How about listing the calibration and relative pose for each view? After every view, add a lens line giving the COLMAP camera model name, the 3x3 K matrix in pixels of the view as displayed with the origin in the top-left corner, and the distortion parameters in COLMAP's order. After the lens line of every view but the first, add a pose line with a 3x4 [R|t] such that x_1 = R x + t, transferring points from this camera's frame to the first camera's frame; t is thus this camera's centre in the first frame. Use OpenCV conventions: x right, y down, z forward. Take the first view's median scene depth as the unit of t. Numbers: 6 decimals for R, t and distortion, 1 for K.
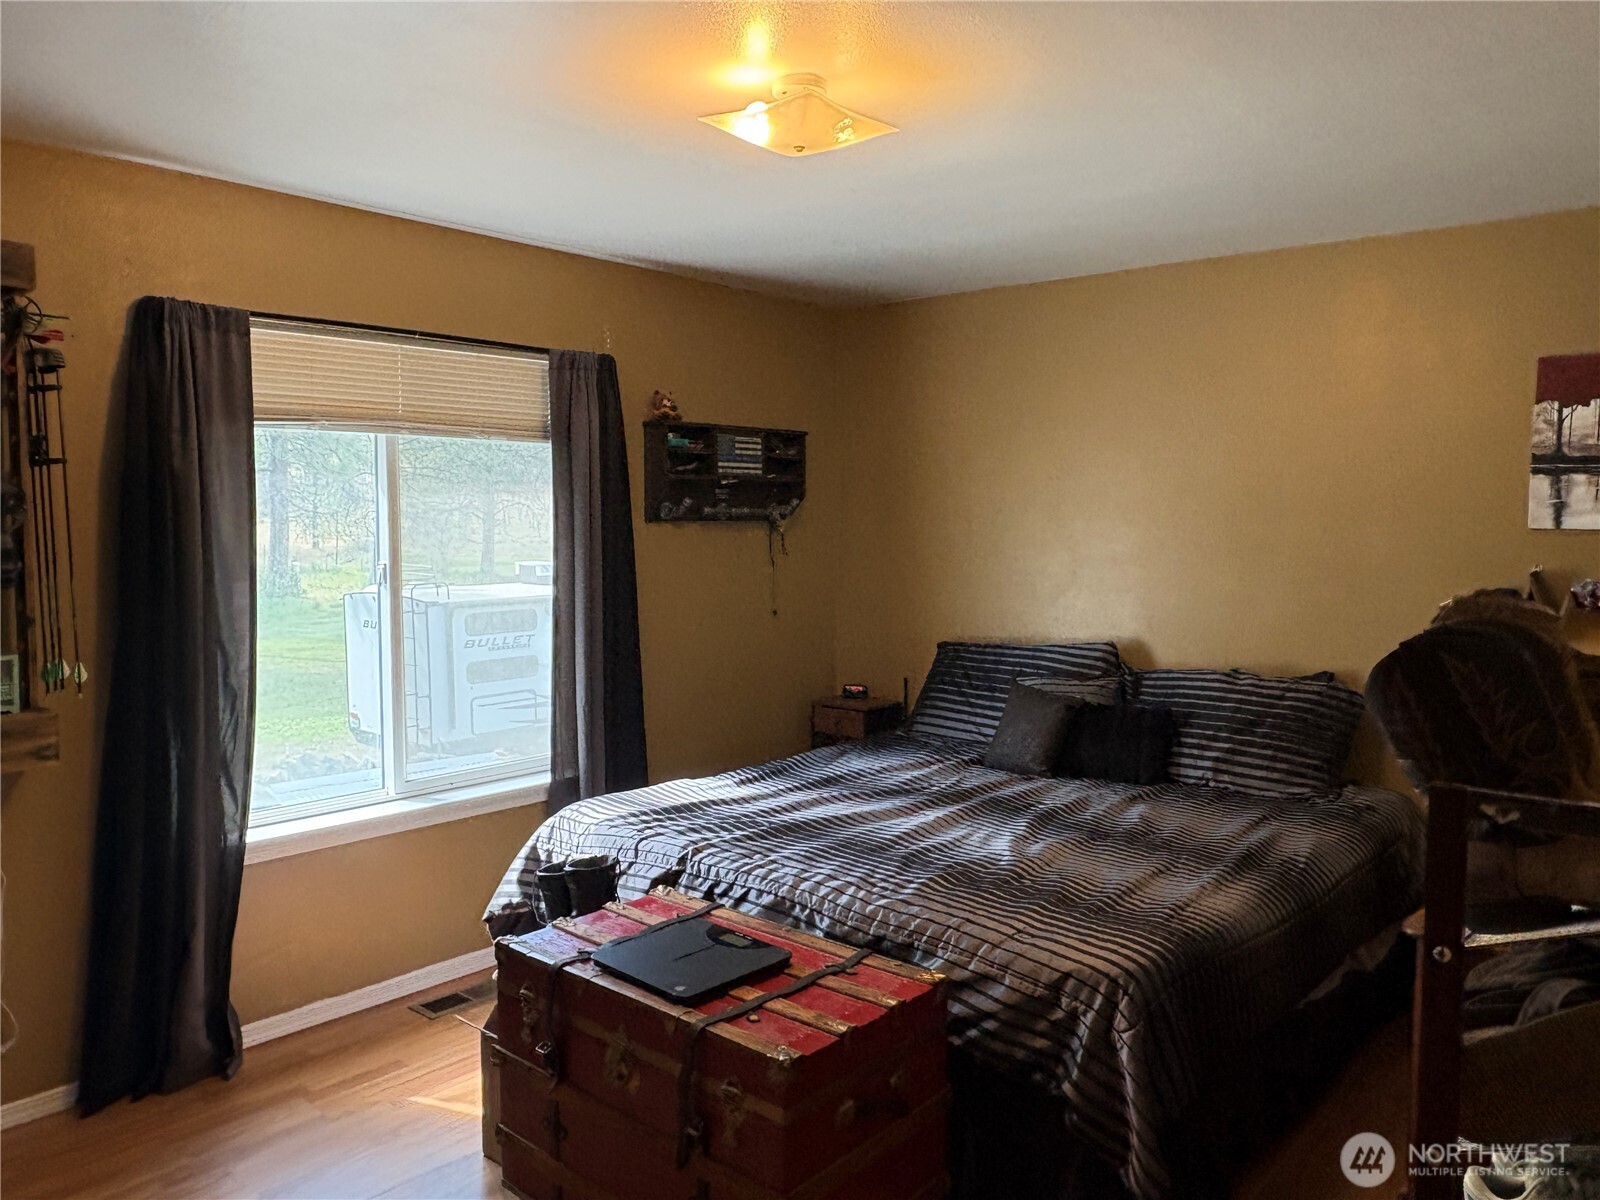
lens RADIAL K [[1168.7, 0, 800.0], [0, 1168.7, 600.0], [0, 0, 1]] dist [0.008717, 0.002017]
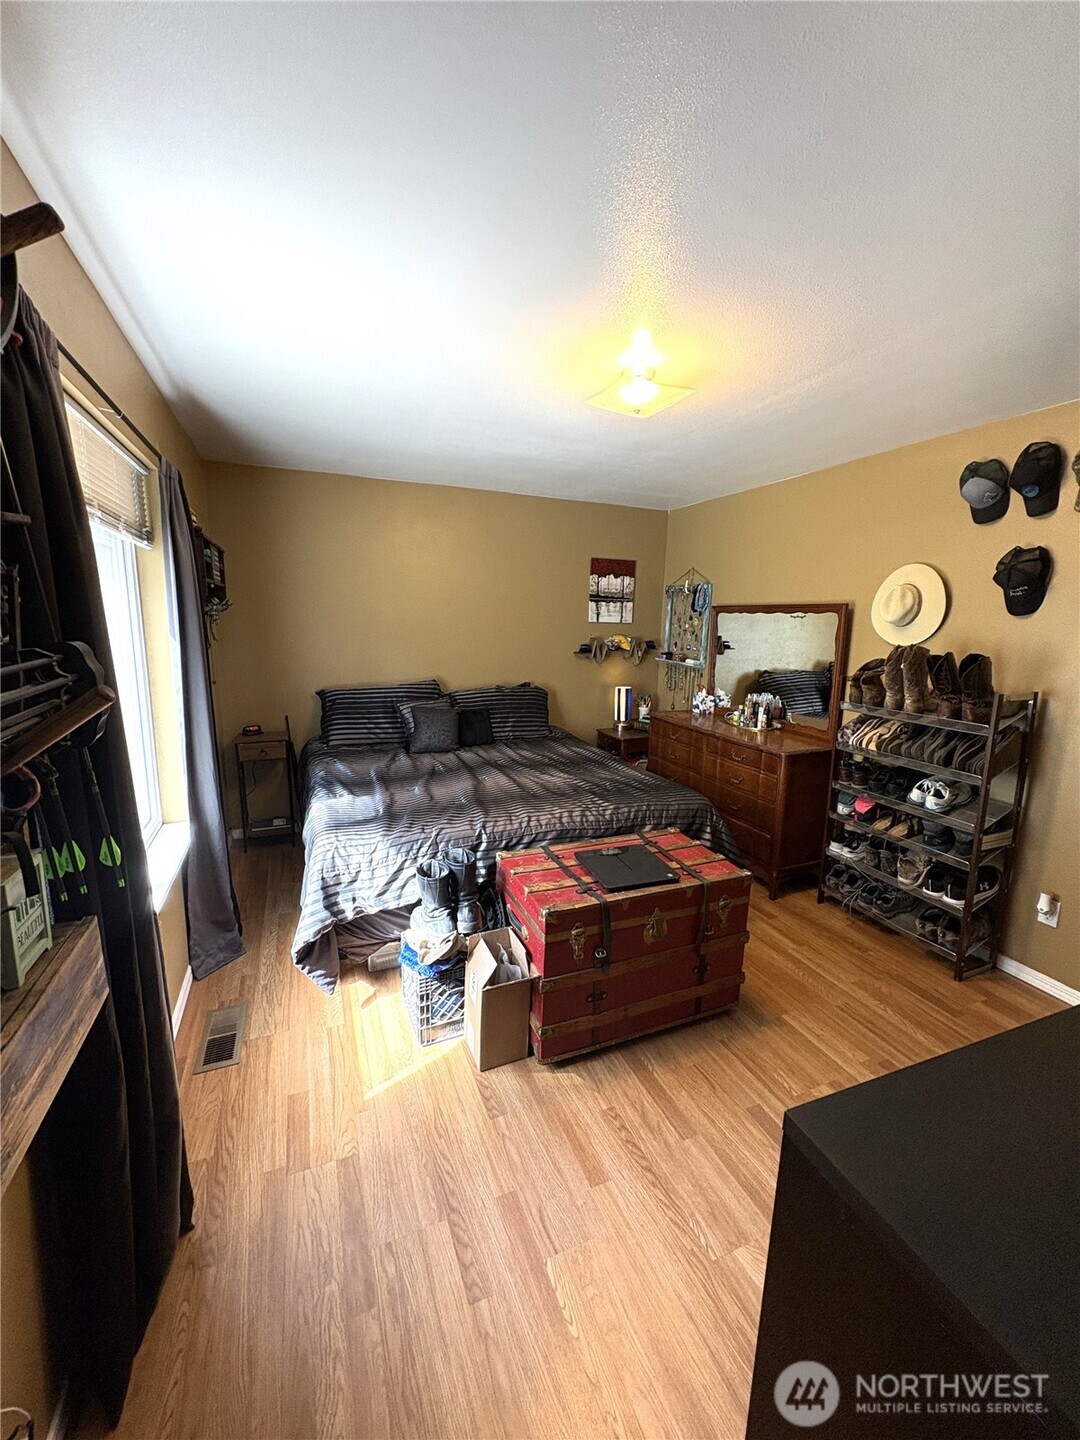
lens RADIAL K [[568.3, 0, 540.0], [0, 568.3, 720.0], [0, 0, 1]] dist [-0.000049, -0.000248]
pose [[0.450383, -0.149643, 0.880206, -0.634224], [0.048215, 0.988492, 0.143381, -0.032350], [-0.891533, -0.022137, 0.452415, 0.523342]]
